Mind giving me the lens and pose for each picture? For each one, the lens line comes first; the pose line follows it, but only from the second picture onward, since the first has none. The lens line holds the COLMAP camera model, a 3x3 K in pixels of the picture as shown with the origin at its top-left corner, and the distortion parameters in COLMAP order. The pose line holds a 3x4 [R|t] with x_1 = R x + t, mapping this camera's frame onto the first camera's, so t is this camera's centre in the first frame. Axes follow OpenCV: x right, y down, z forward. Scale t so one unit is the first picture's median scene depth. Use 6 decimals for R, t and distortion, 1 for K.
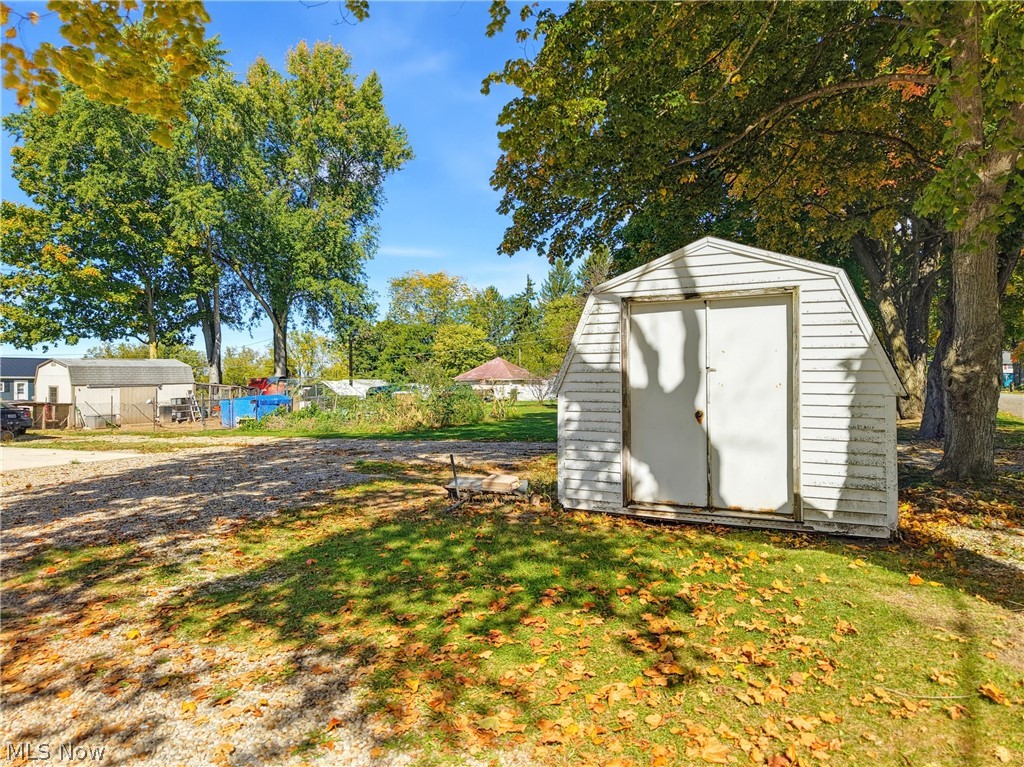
lens RADIAL K [[702.1, 0, 545.0], [0, 702.1, 379.2], [0, 0, 1]] dist [-0.028612, 0.002157]
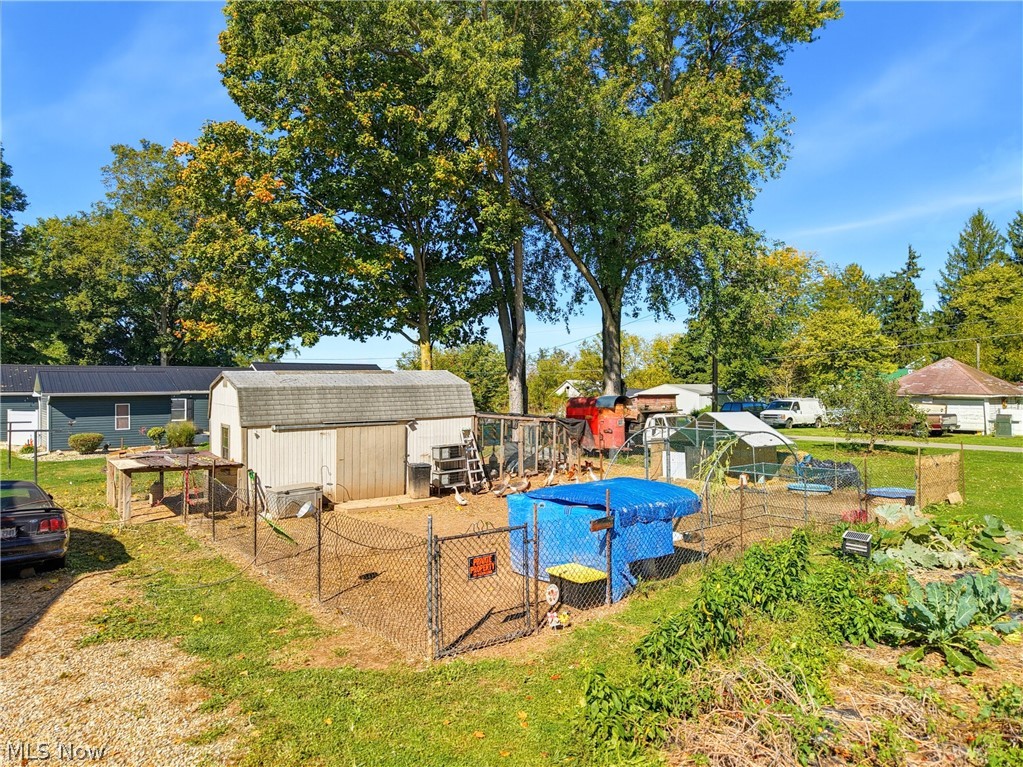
lens RADIAL K [[716.4, 0, 510.9], [0, 716.4, 386.7], [0, 0, 1]] dist [0.075611, -0.109994]
pose [[0.892291, 0.009018, -0.451371, -0.185341], [-0.004259, 0.999924, 0.011558, -0.018208], [0.451441, -0.008391, 0.892262, 0.419393]]
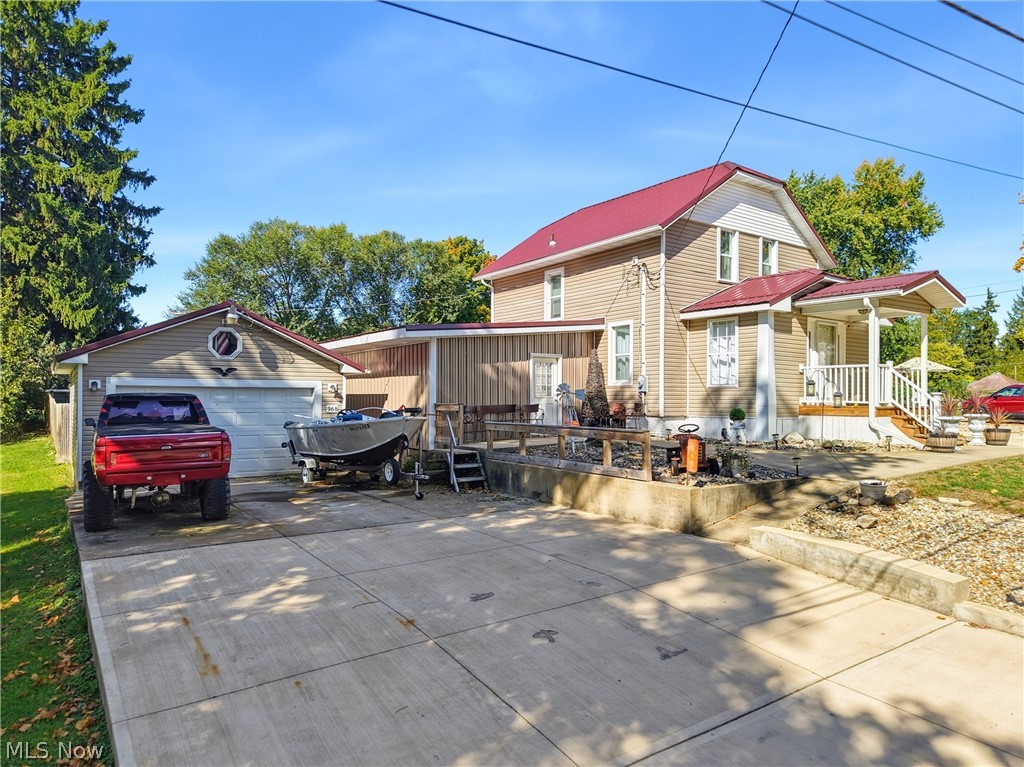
lens RADIAL K [[690.9, 0, 512.9], [0, 690.9, 392.7], [0, 0, 1]] dist [0.034849, -0.043338]
pose [[0.838623, 0.017535, -0.544430, -0.176009], [-0.015583, 0.999845, 0.008199, 0.008974], [0.544489, 0.001608, 0.838766, -0.684678]]
